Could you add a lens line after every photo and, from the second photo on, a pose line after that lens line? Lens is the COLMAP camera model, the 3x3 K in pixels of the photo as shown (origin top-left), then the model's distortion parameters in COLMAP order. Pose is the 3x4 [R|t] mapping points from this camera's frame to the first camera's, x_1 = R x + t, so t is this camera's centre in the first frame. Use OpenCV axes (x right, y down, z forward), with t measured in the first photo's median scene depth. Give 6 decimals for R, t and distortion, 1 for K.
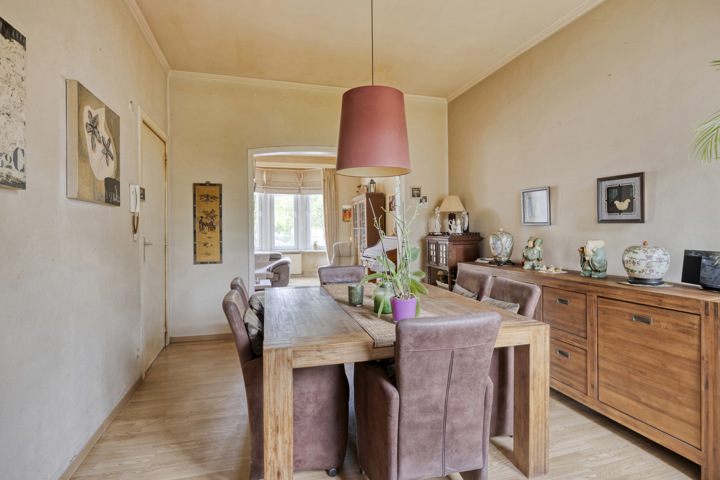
lens RADIAL K [[356.3, 0, 360.9], [0, 356.3, 230.7], [0, 0, 1]] dist [-0.021157, 0.000705]
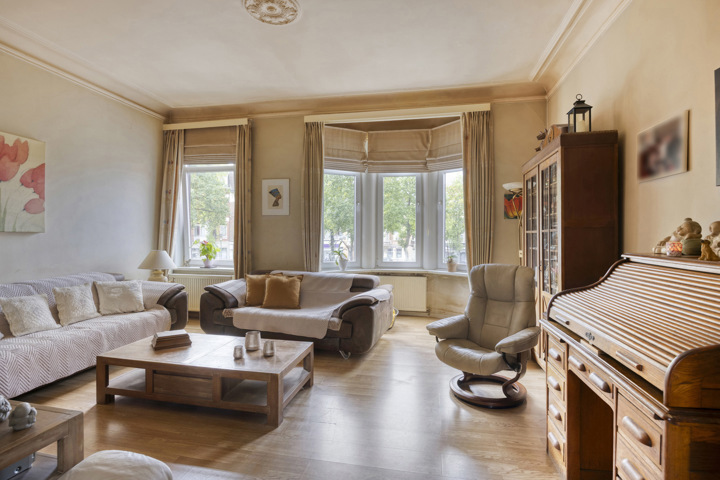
lens RADIAL K [[364.1, 0, 359.7], [0, 364.1, 238.3], [0, 0, 1]] dist [-0.000273, -0.000159]
pose [[0.887046, 0.015054, -0.461435, 0.004101], [-0.013011, 0.999886, 0.007608, 0.001018], [0.461497, -0.000745, 0.887142, 0.466258]]
